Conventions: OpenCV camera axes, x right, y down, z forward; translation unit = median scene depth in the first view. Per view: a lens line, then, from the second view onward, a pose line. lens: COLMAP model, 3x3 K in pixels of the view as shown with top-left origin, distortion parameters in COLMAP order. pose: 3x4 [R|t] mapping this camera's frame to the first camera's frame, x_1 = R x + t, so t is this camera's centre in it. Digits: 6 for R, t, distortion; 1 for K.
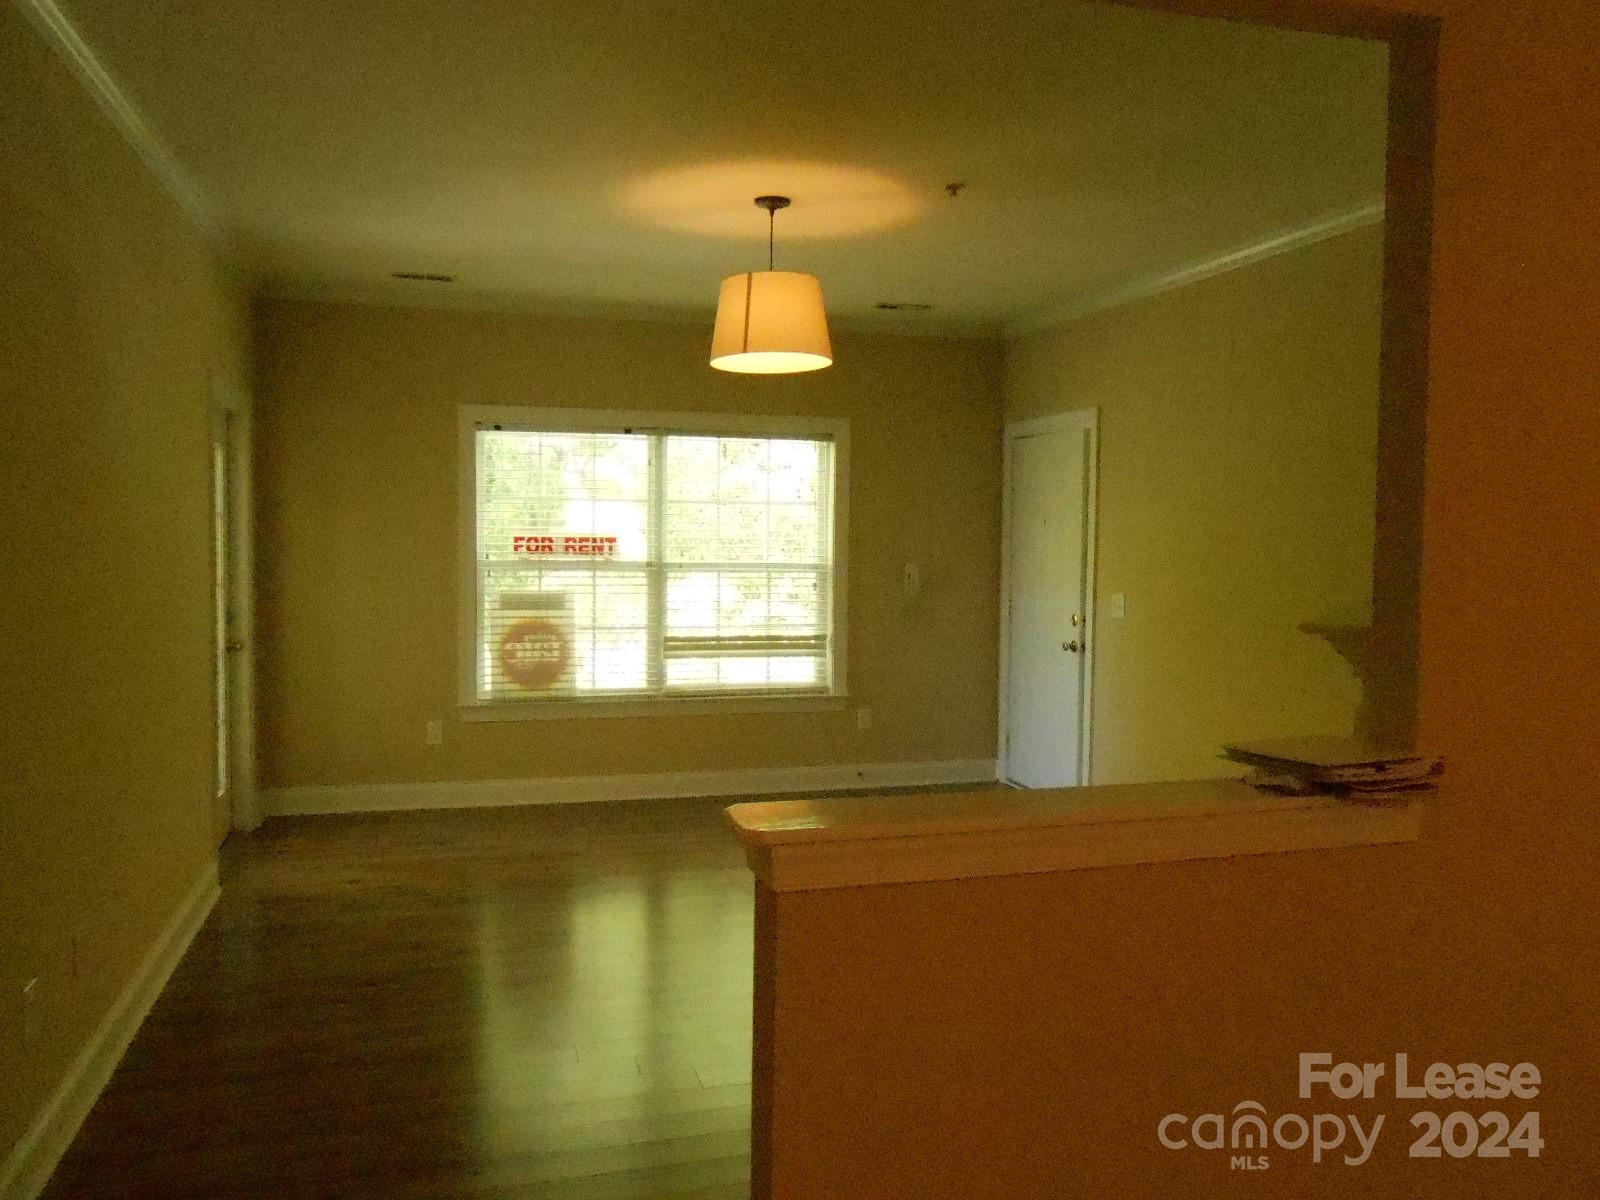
lens RADIAL K [[1256.2, 0, 801.3], [0, 1256.2, 599.7], [0, 0, 1]] dist [-0.016366, 0.026159]
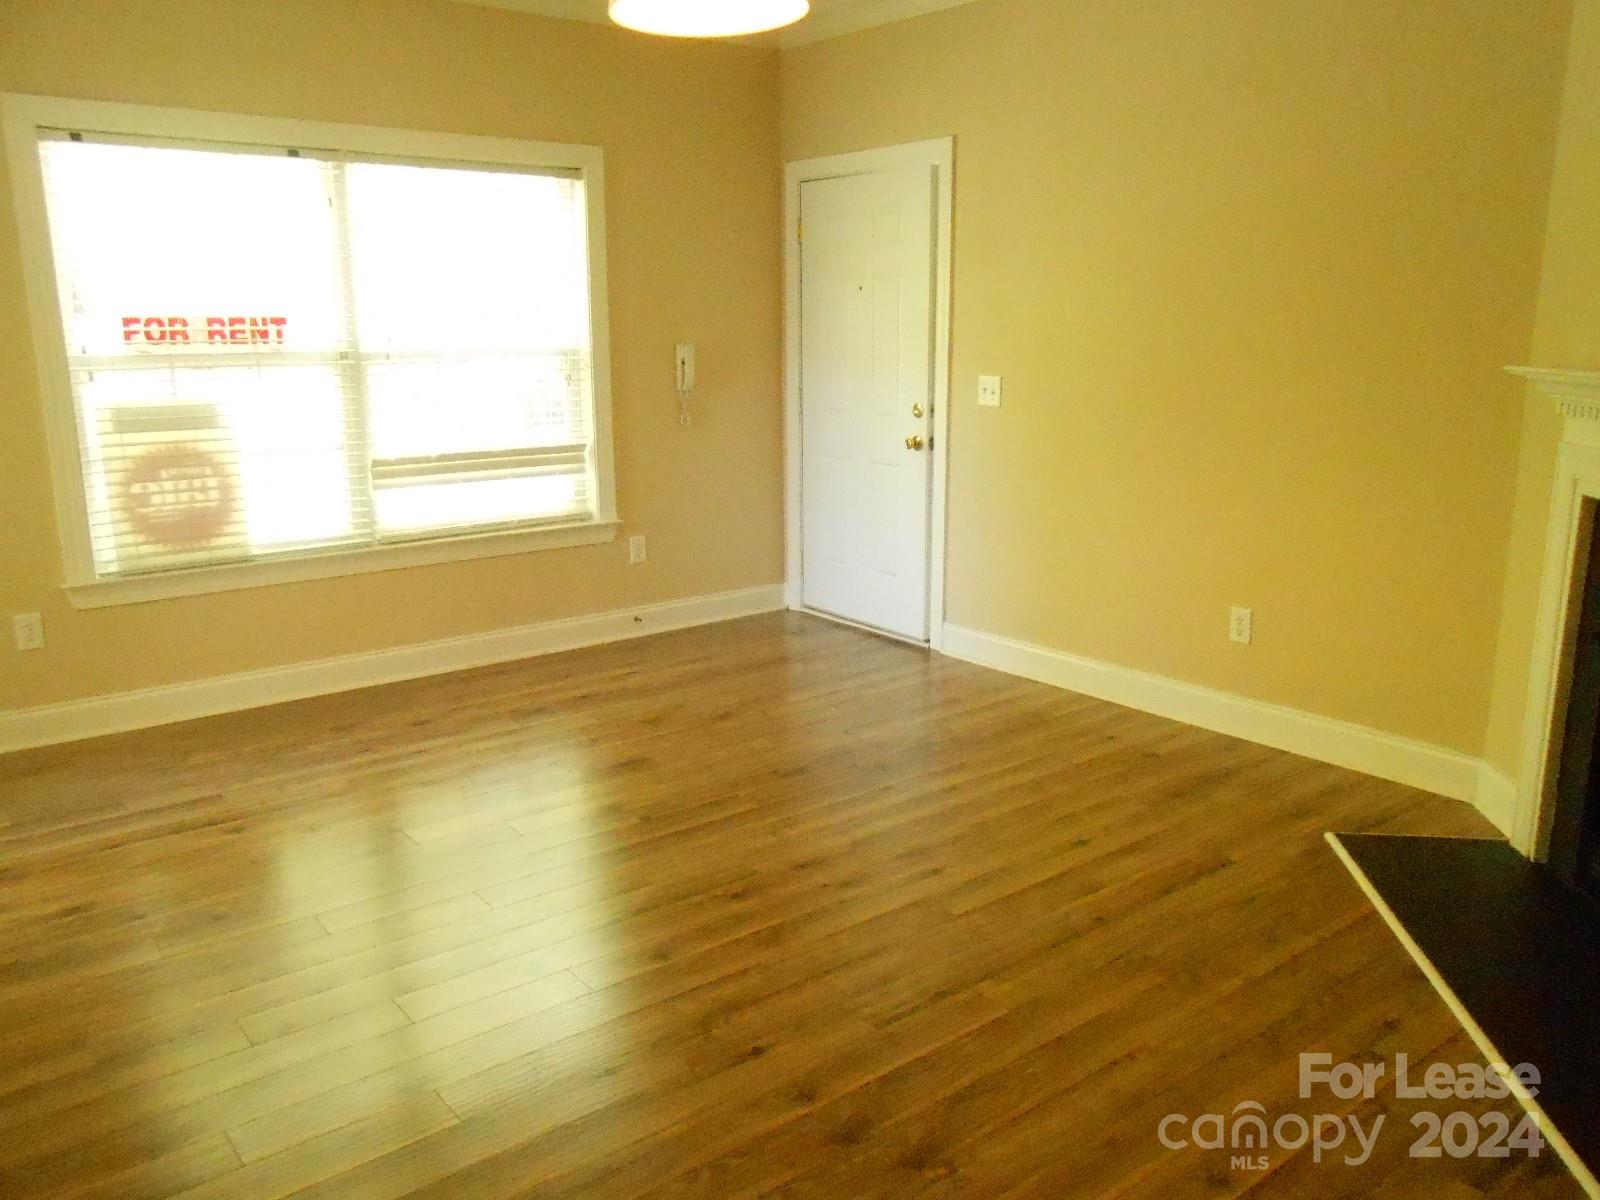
lens RADIAL K [[1256.2, 0, 799.9], [0, 1256.2, 602.5], [0, 0, 1]] dist [-0.016366, 0.026159]
pose [[0.921067, -0.101026, 0.376071, -0.164291], [0.036888, 0.984053, 0.174006, -0.005470], [-0.387653, -0.146399, 0.910106, 0.258460]]
